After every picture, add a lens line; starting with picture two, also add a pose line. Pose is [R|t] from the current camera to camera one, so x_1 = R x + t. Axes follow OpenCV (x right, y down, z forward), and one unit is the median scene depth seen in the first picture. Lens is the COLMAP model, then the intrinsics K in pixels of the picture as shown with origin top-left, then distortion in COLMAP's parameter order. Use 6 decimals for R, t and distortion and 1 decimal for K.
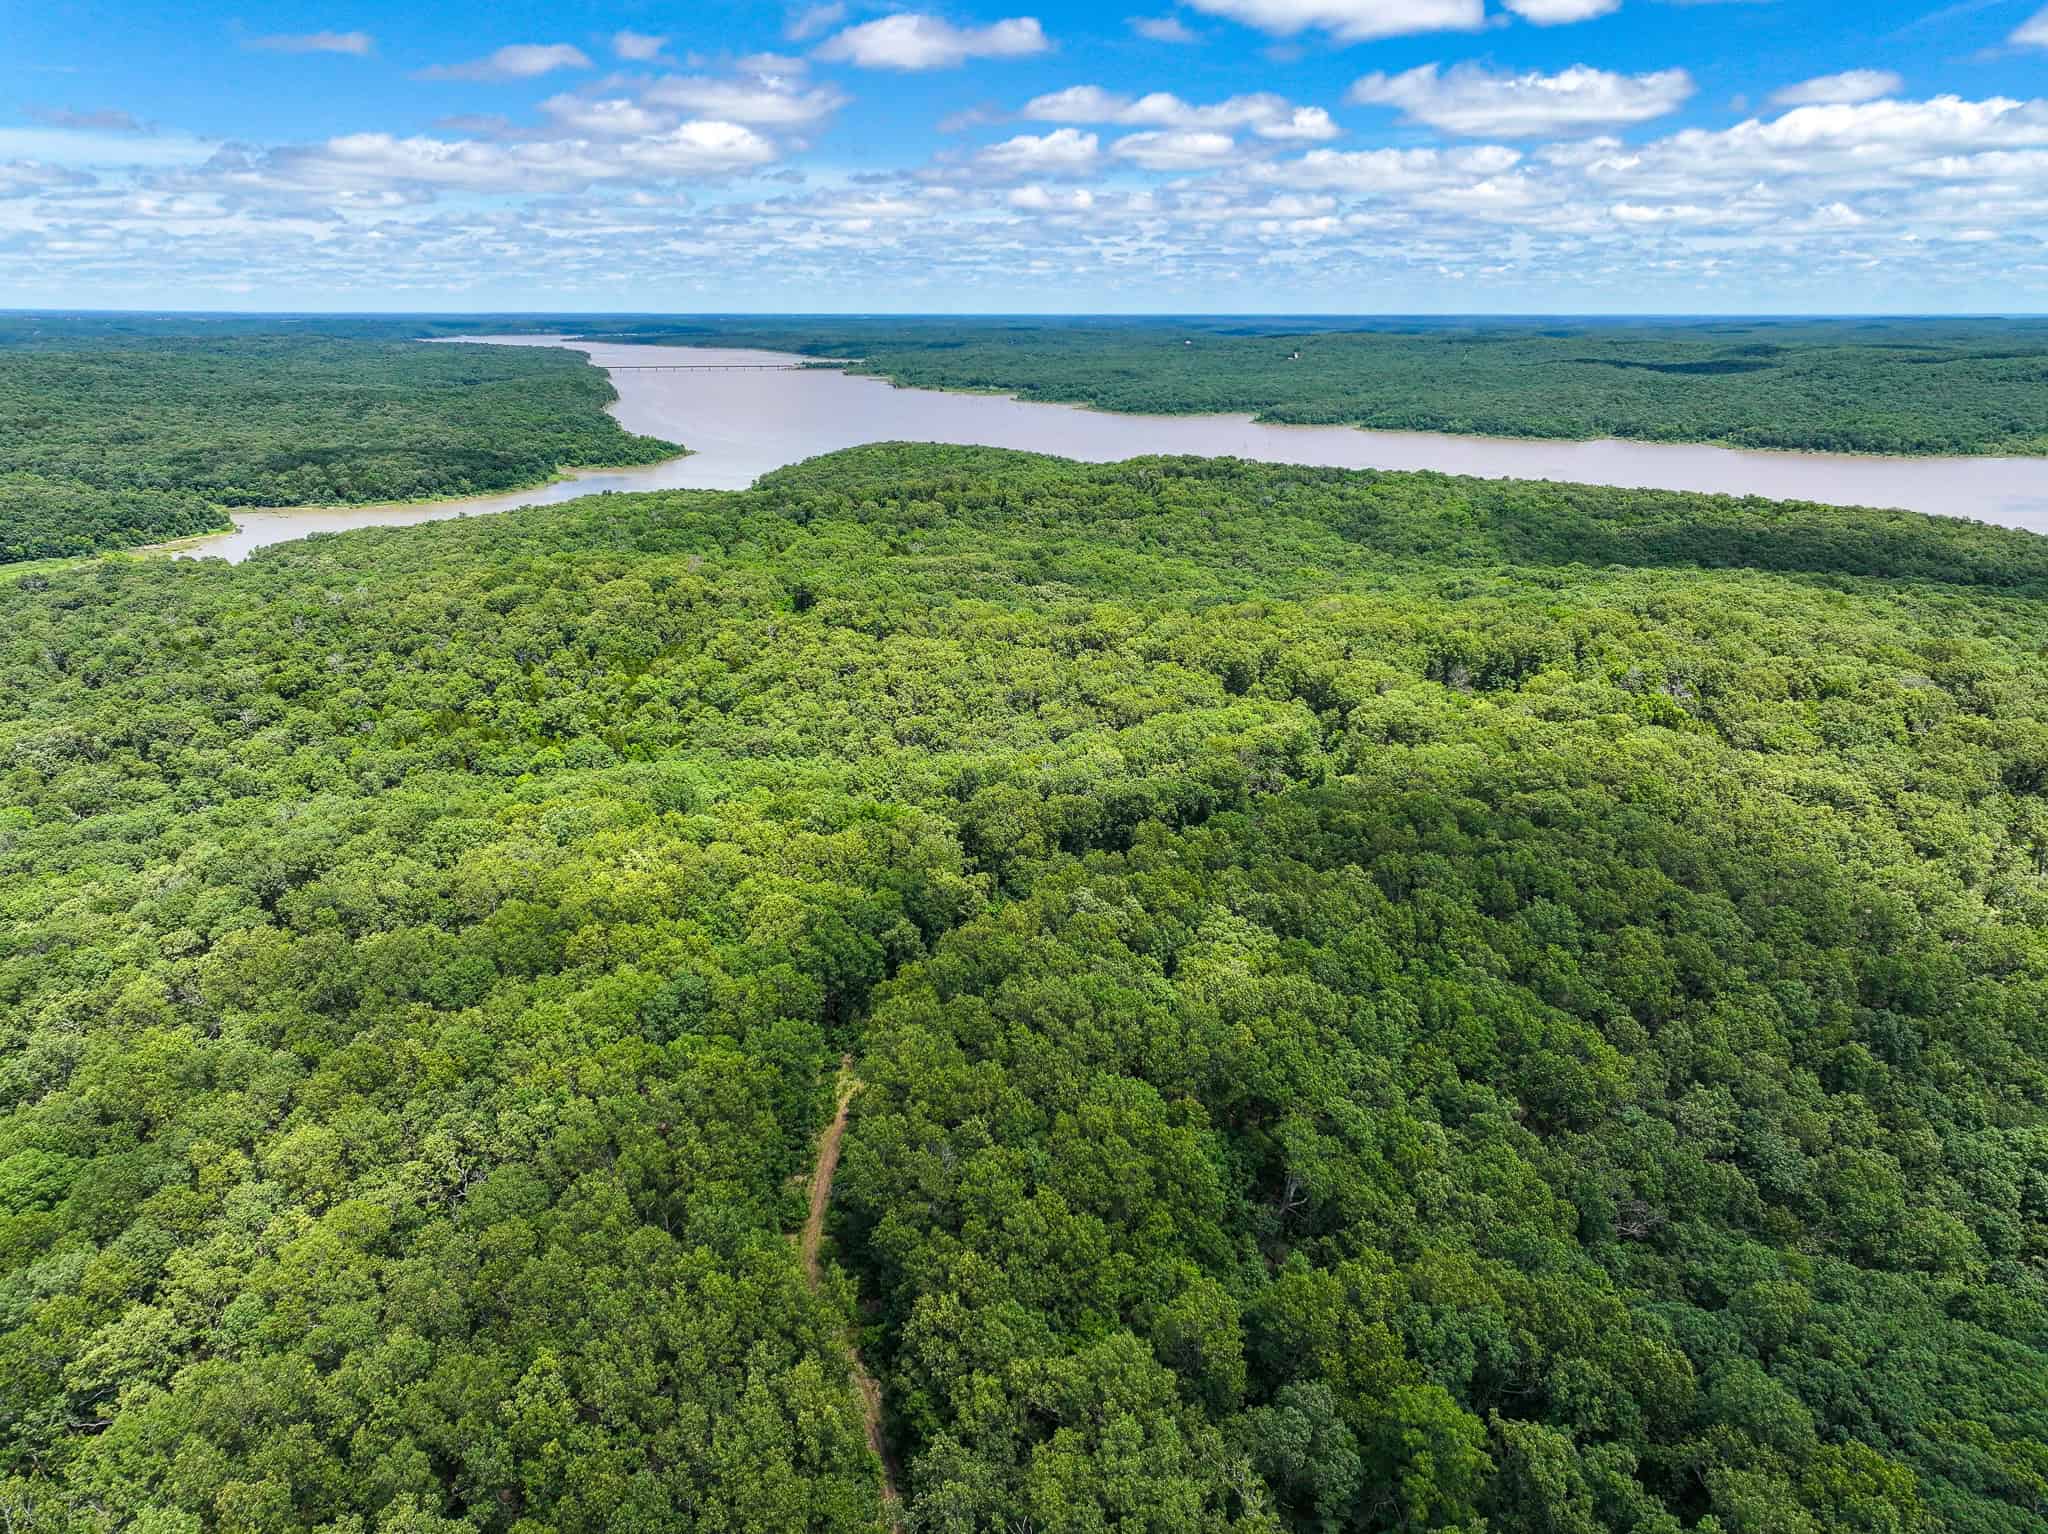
lens RADIAL K [[1433.7, 0, 1030.0], [0, 1433.7, 776.3], [0, 0, 1]] dist [0.003070, 0.005704]
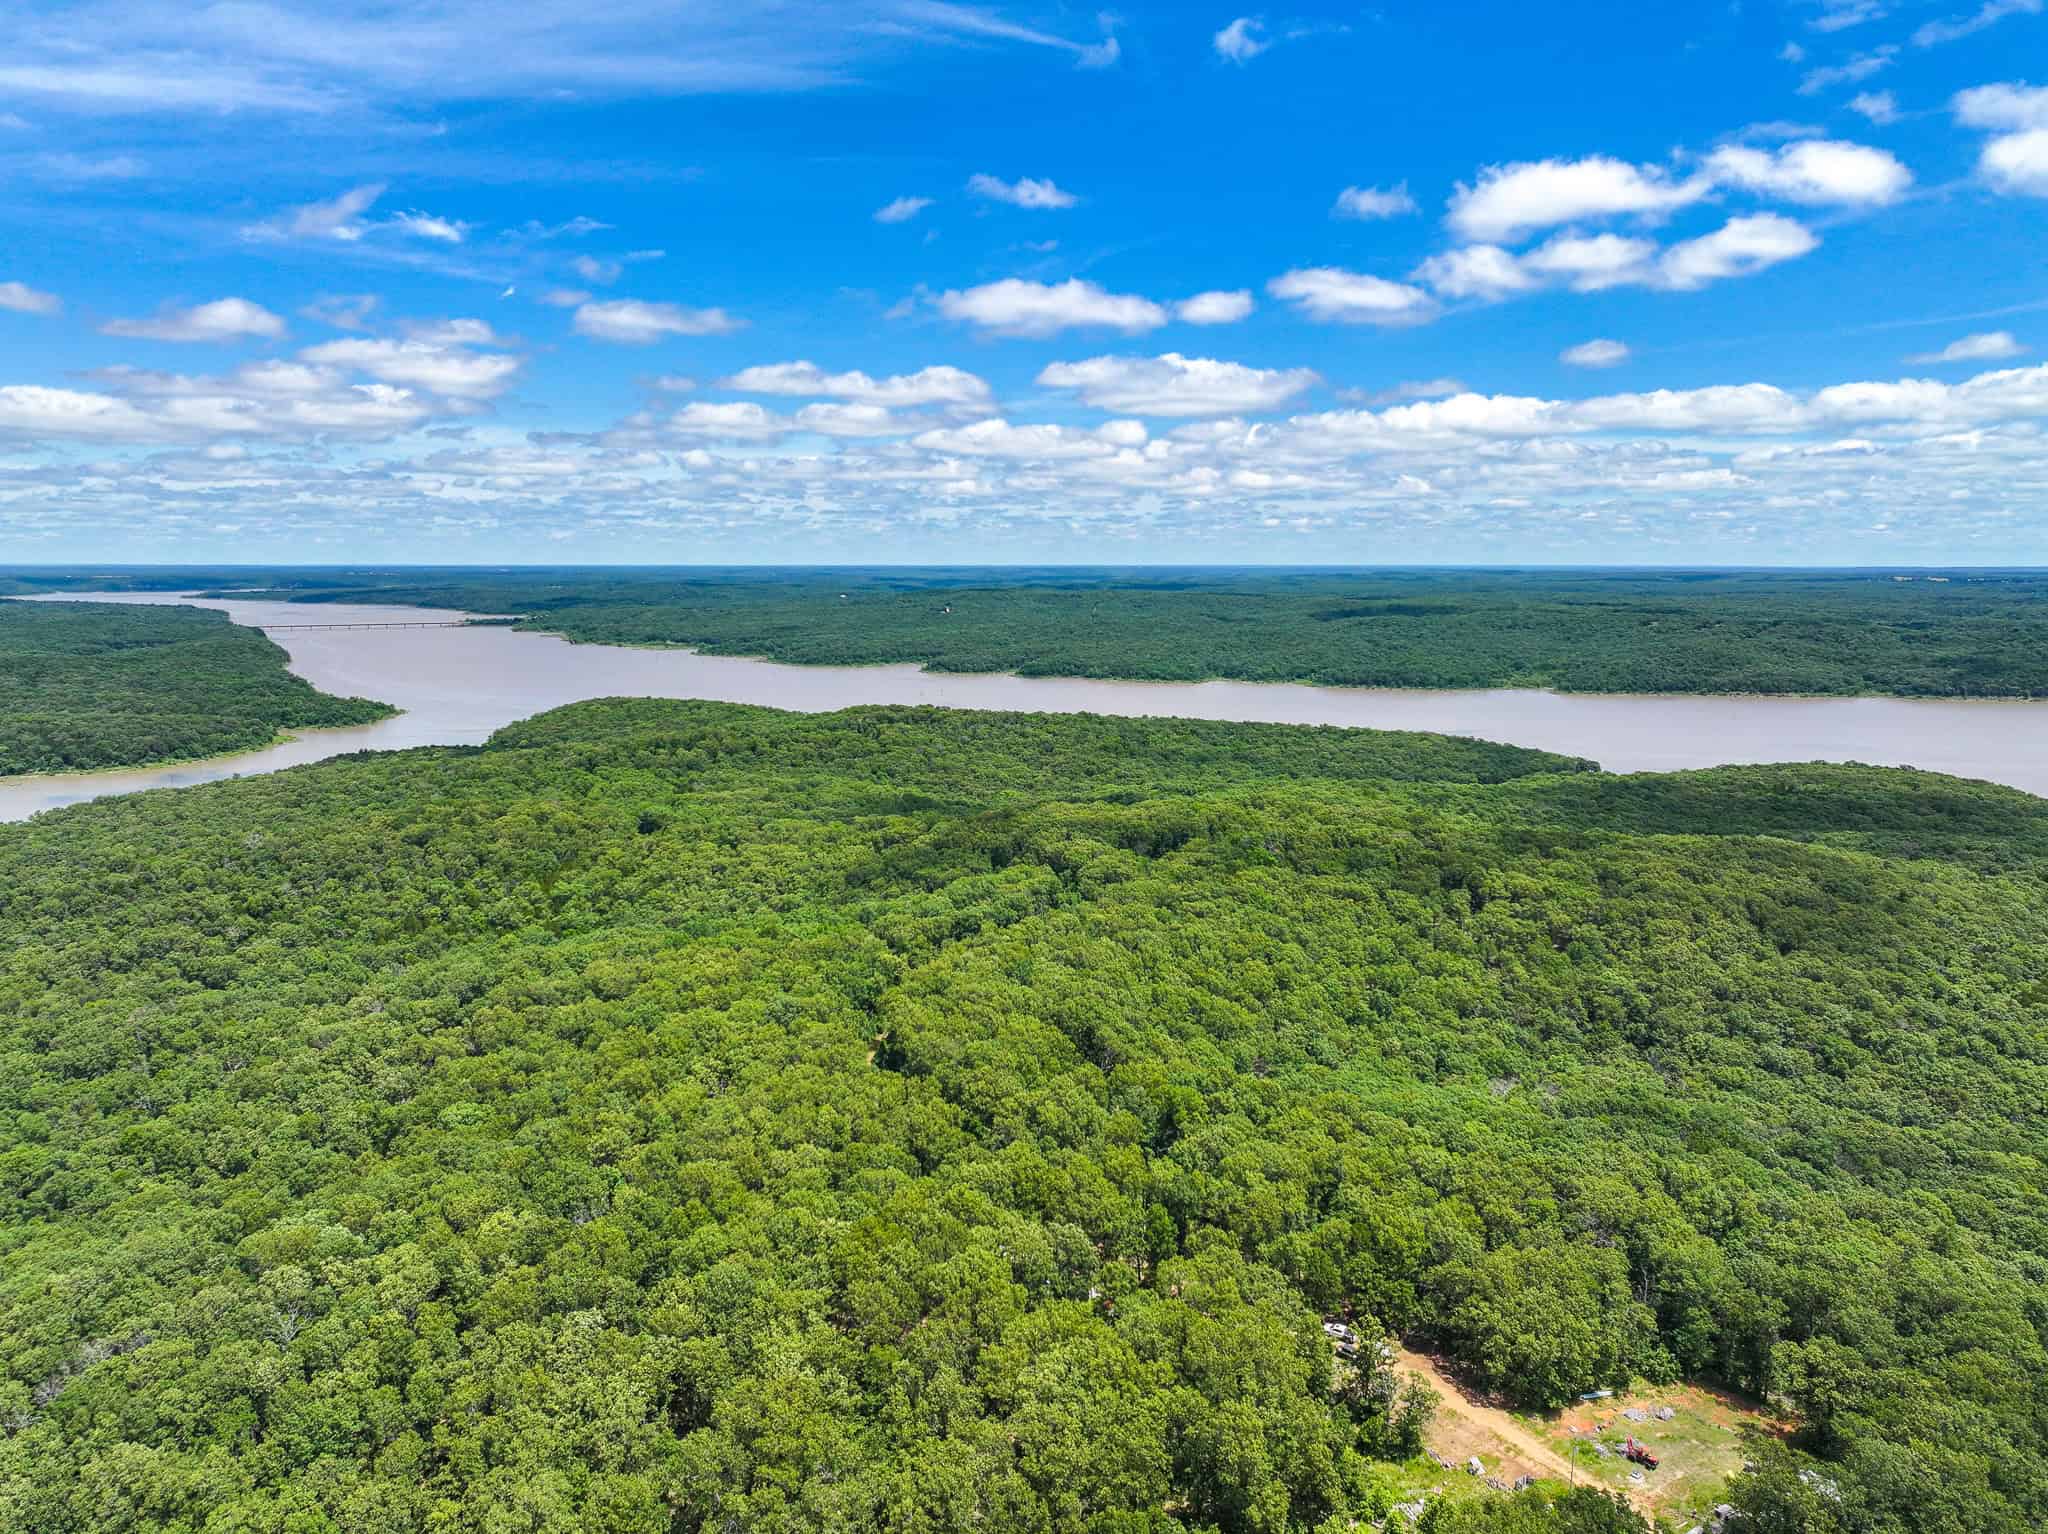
lens RADIAL K [[1441.9, 0, 1026.7], [0, 1441.9, 765.7], [0, 0, 1]] dist [-0.000283, 0.015686]
pose [[0.971077, -0.034844, 0.236209, -0.076629], [0.074908, 0.983807, -0.162829, 0.036208], [-0.226710, 0.175814, 0.957962, -0.198950]]
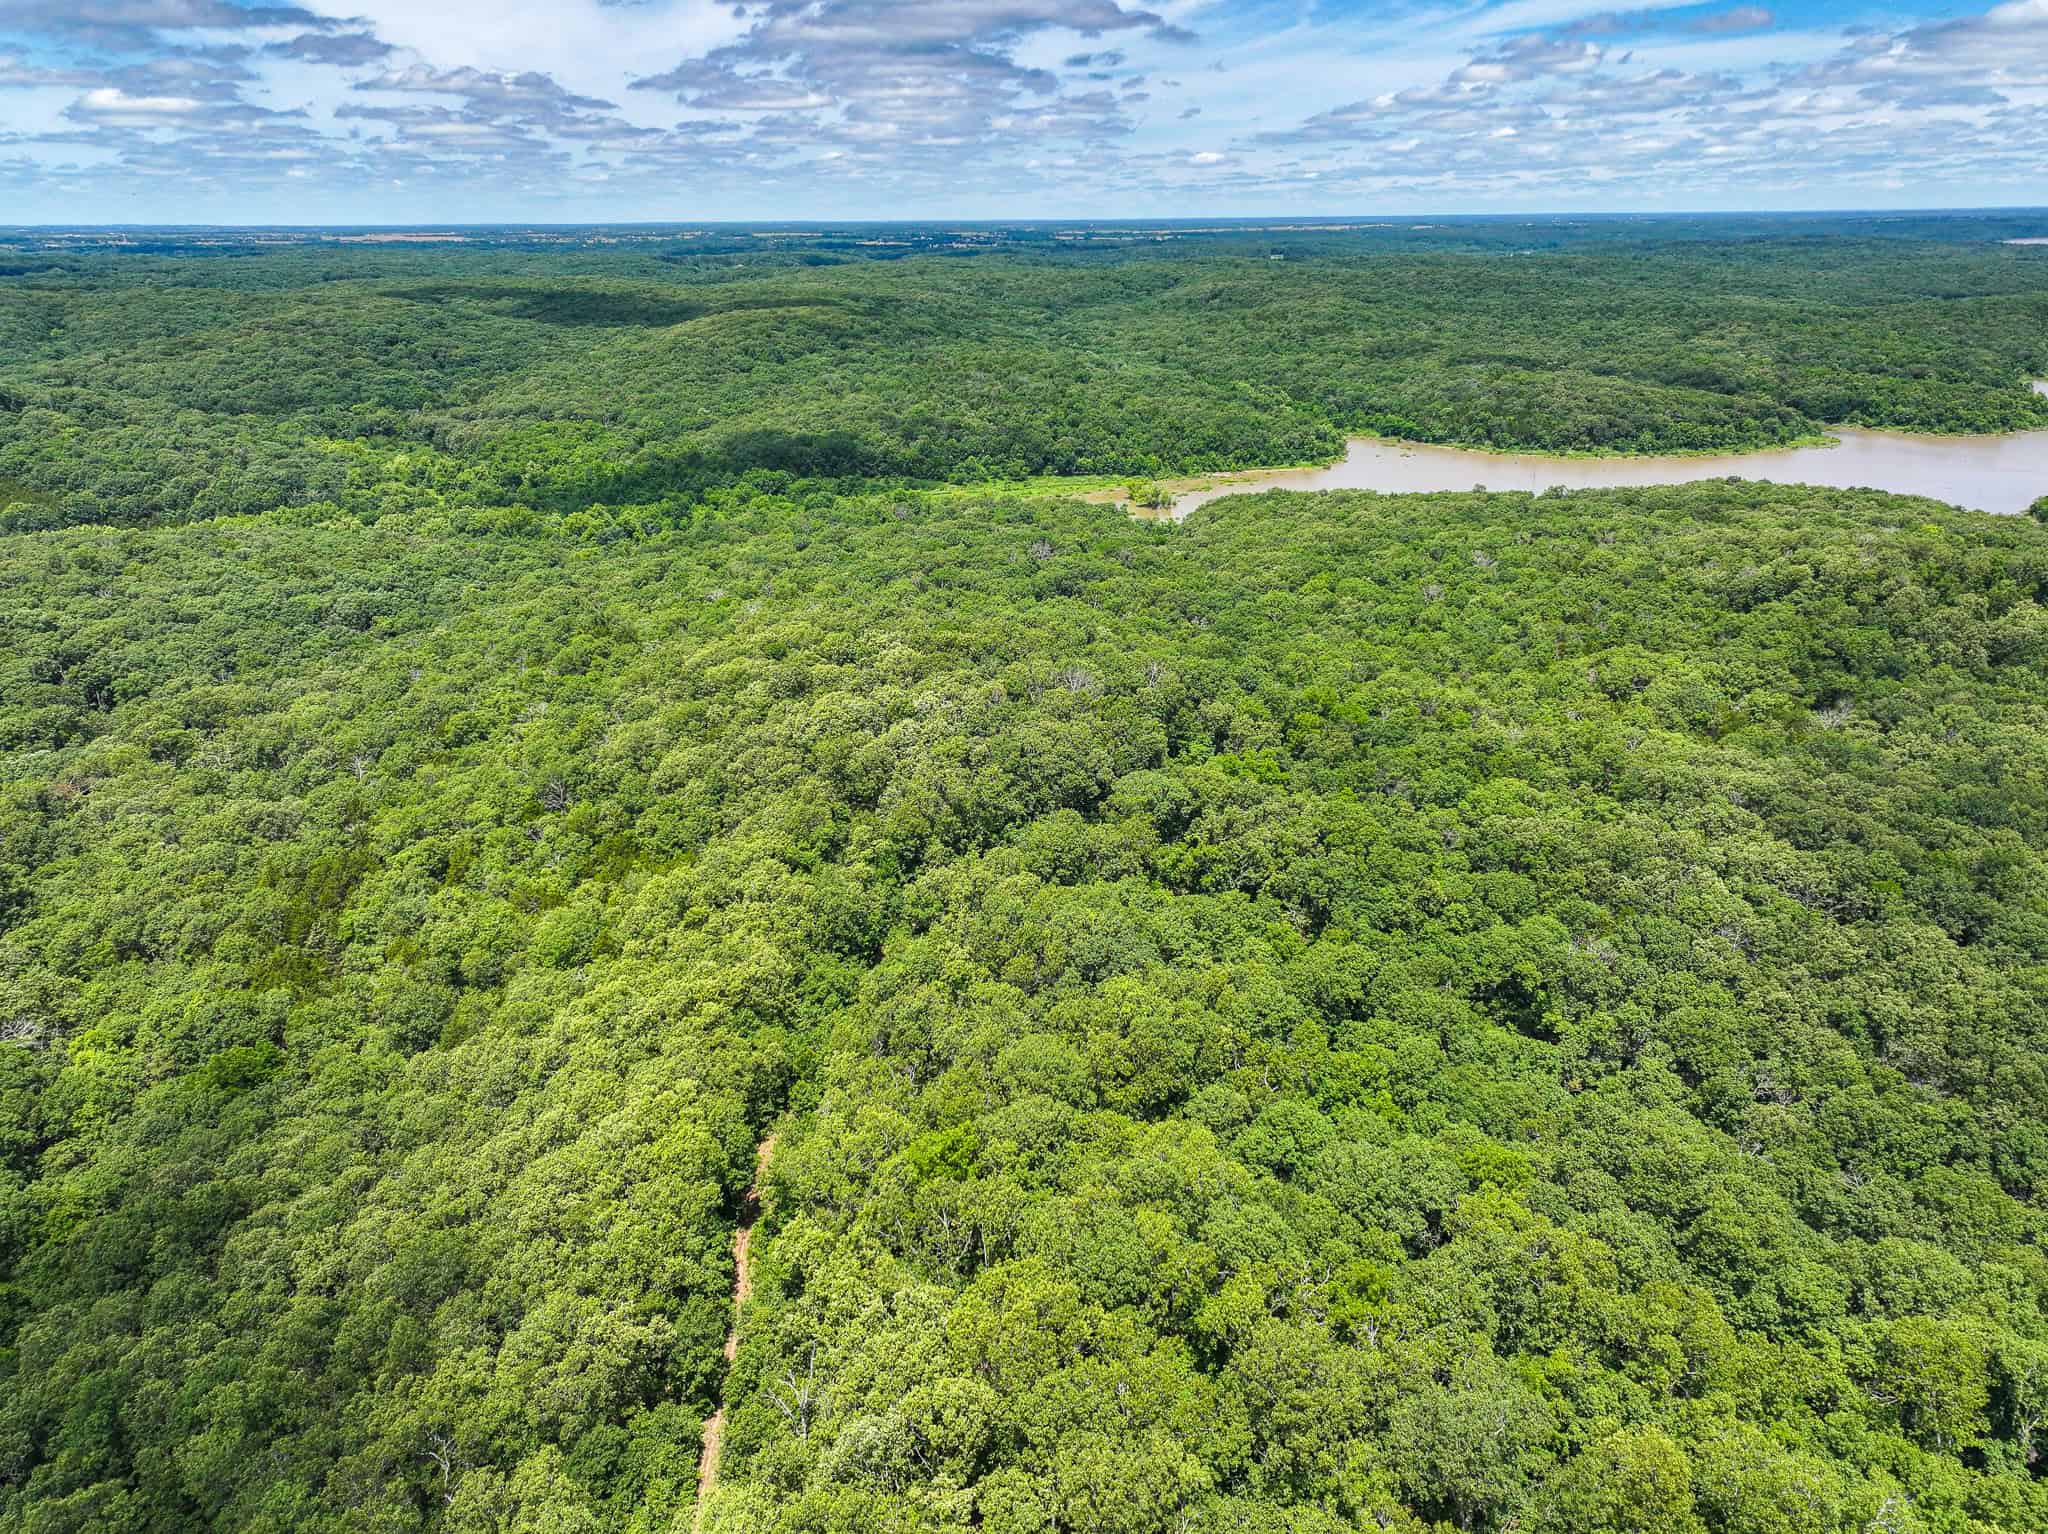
lens RADIAL K [[1452.9, 0, 1027.2], [0, 1452.9, 707.8], [0, 0, 1]] dist [0.006951, 0.009009]
pose [[0.545450, 0.261329, -0.796361, 0.123879], [-0.248688, 0.957823, 0.143980, -0.130688], [0.800399, 0.119512, 0.587434, 0.396859]]
